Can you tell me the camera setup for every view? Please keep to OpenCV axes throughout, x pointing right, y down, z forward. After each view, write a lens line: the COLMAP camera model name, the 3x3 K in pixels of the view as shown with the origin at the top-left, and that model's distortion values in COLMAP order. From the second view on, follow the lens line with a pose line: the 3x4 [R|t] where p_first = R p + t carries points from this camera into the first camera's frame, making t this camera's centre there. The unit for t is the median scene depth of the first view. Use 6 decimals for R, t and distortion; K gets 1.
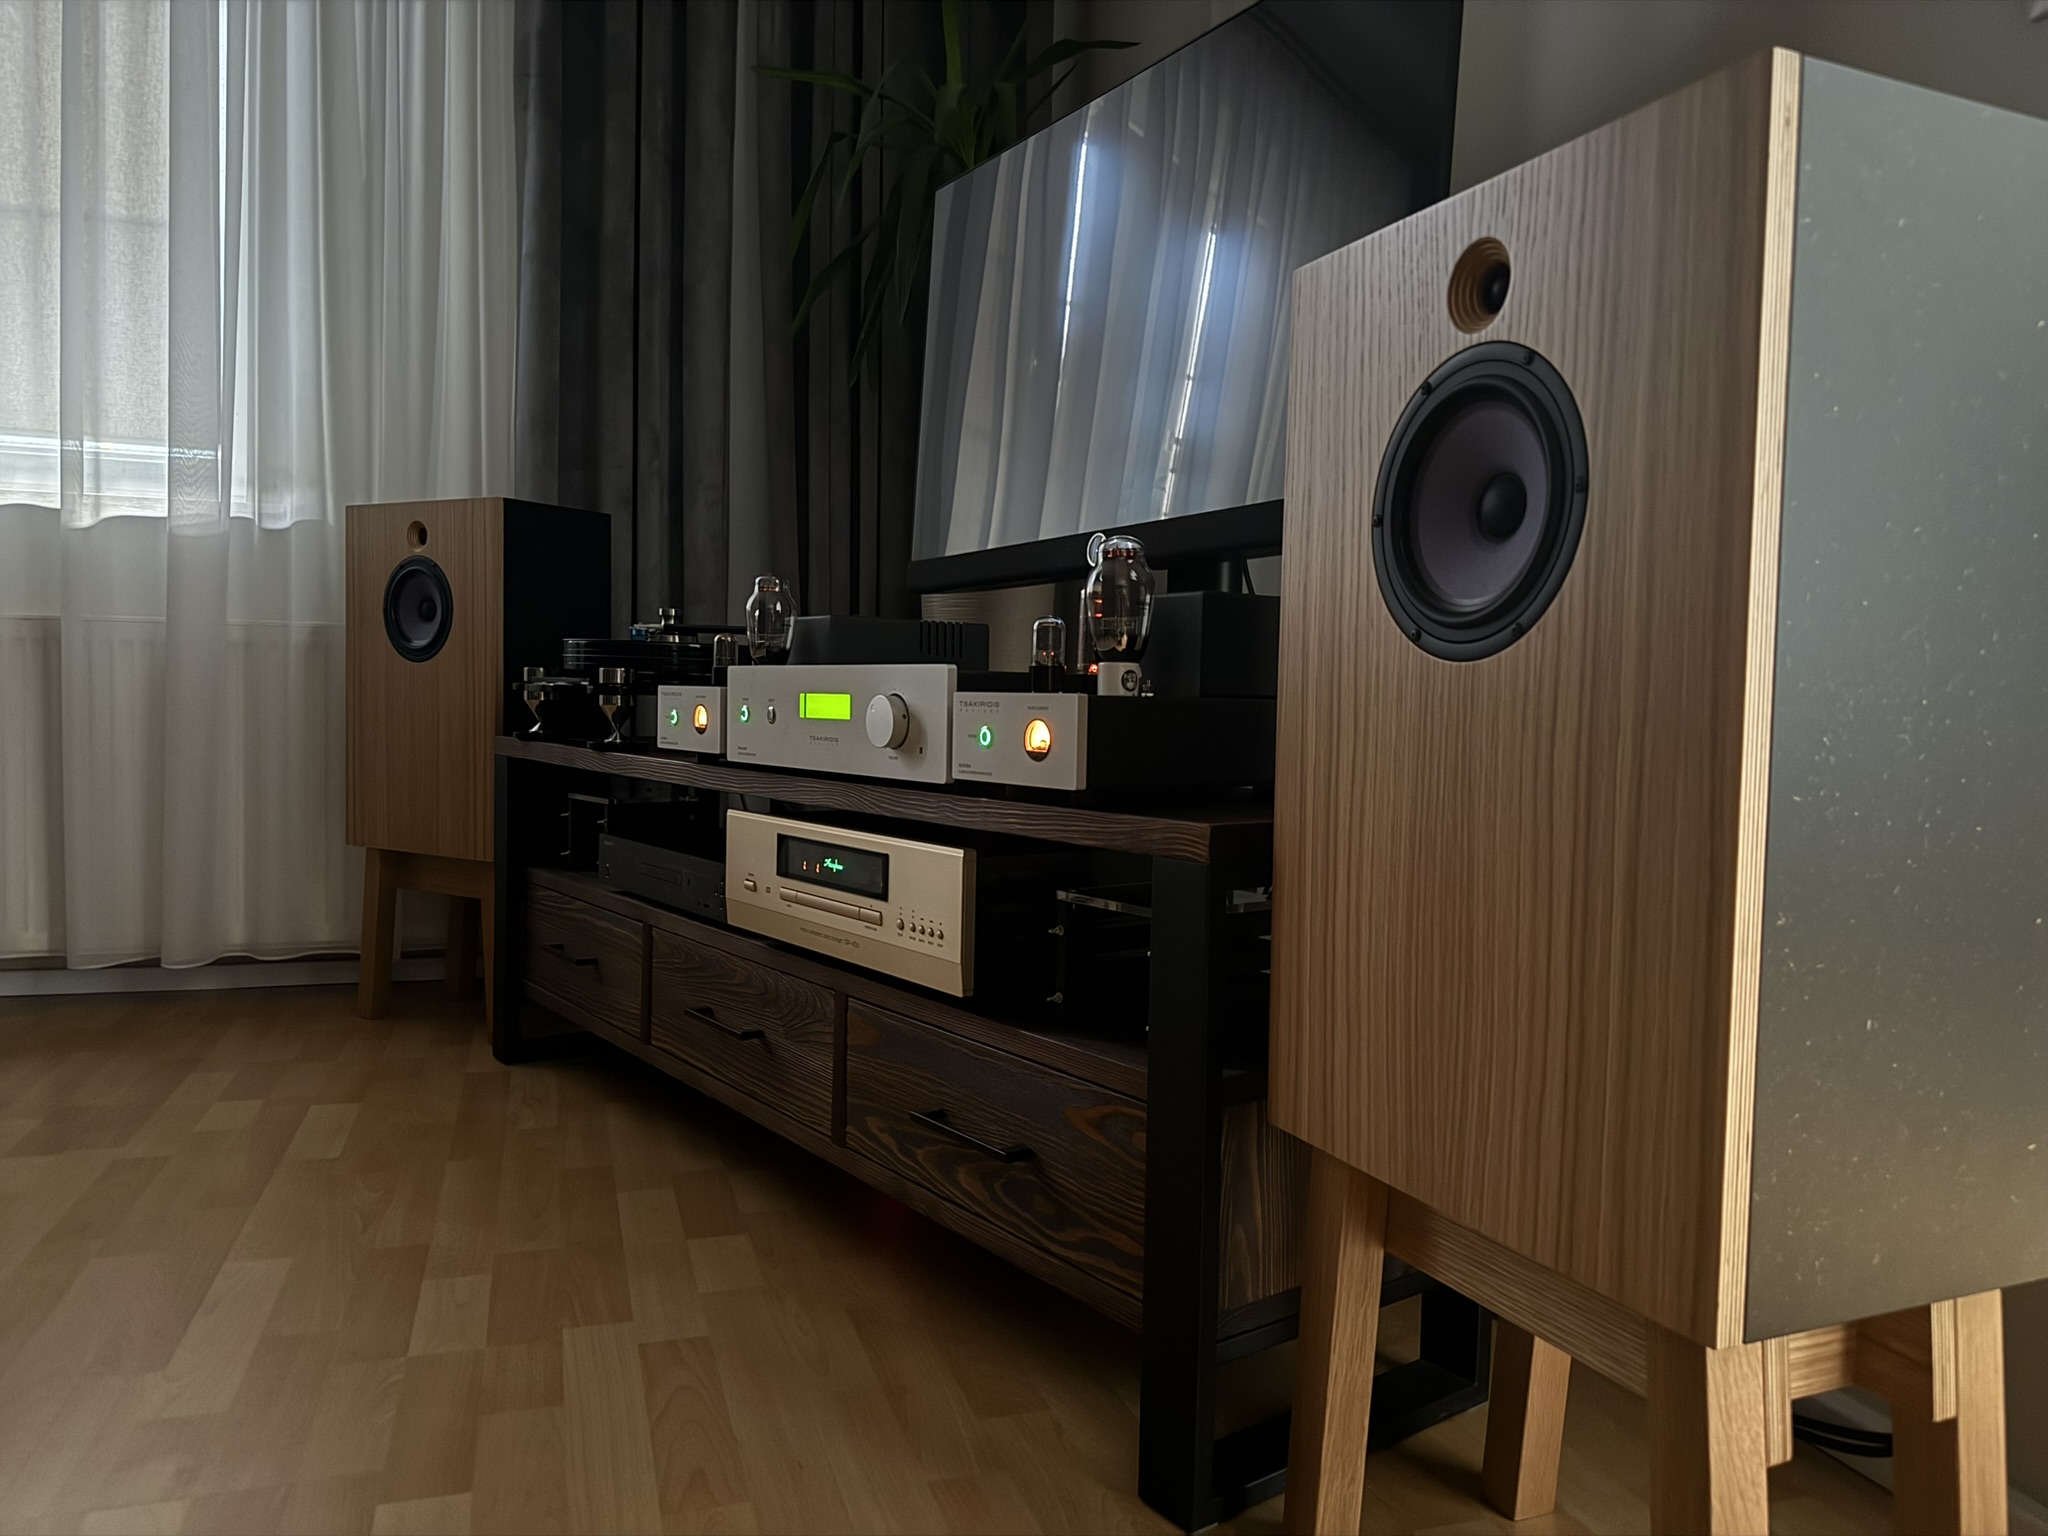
lens RADIAL K [[1434.5, 0, 1028.2], [0, 1434.5, 772.0], [0, 0, 1]] dist [0.082531, -0.113230]
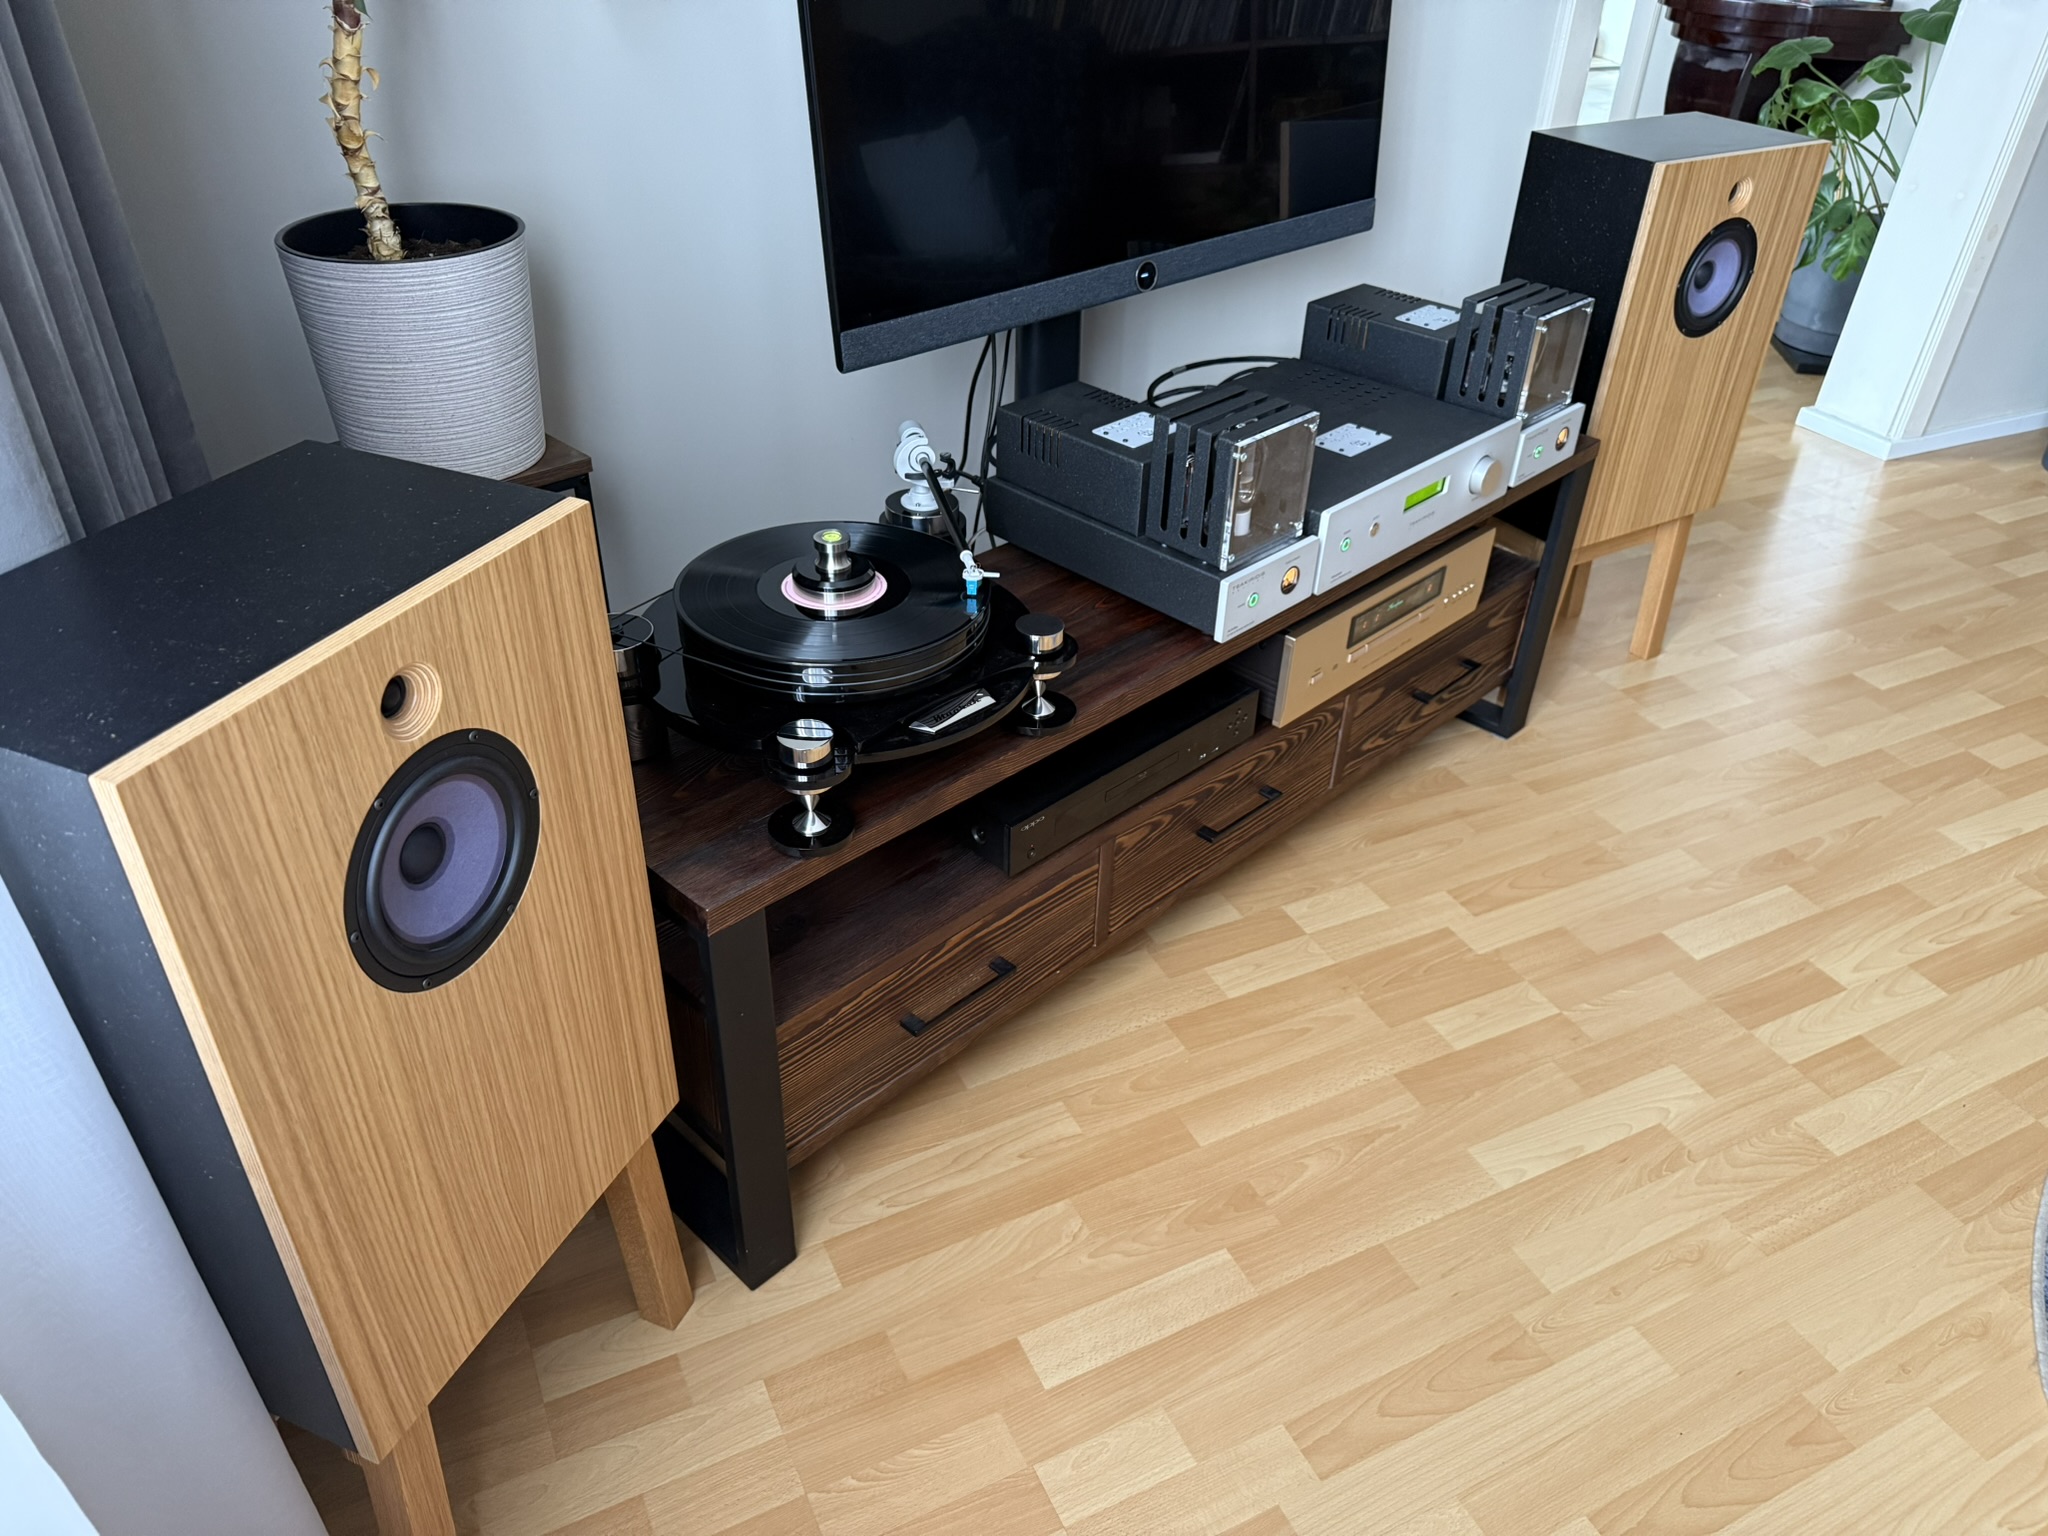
lens RADIAL K [[1434.5, 0, 1028.2], [0, 1434.5, 772.0], [0, 0, 1]] dist [0.082531, -0.113230]
pose [[-0.134341, -0.581072, 0.802688, -1.128283], [0.026234, 0.807661, 0.589063, -0.545408], [-0.990588, 0.100193, -0.093258, 1.334785]]
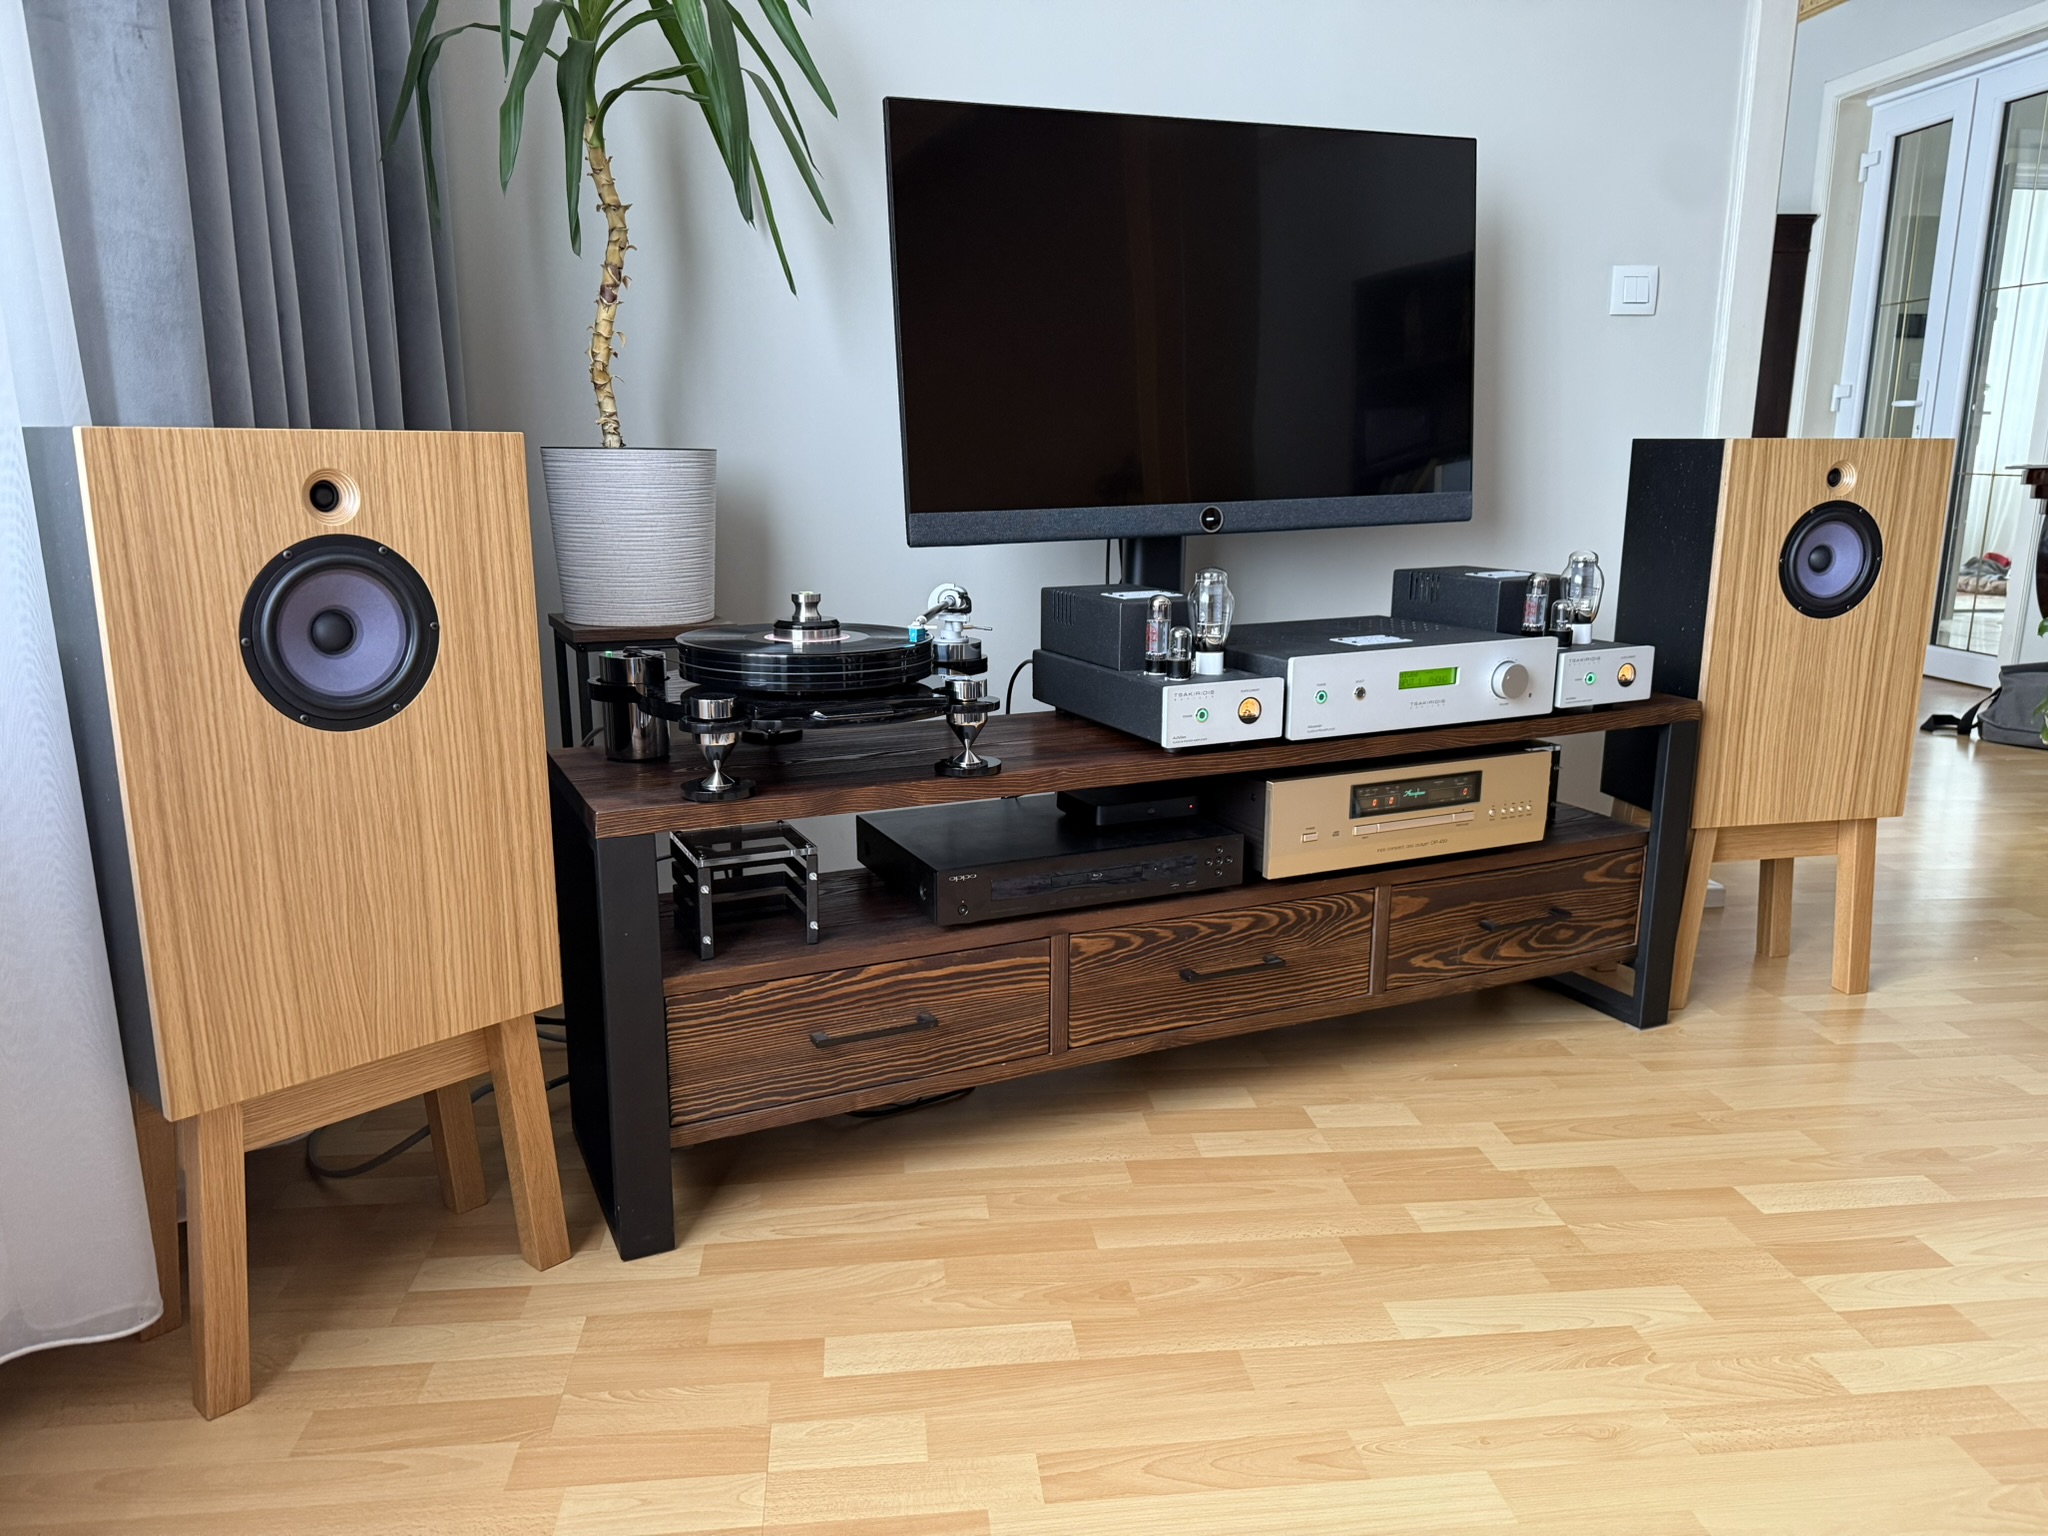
lens RADIAL K [[1433.2, 0, 1015.9], [0, 1433.2, 776.6], [0, 0, 1]] dist [0.061790, -0.074869]
pose [[0.212961, -0.239753, 0.947188, -1.354032], [0.058817, 0.970814, 0.232509, -0.260484], [-0.975289, 0.006195, 0.220847, 0.966566]]
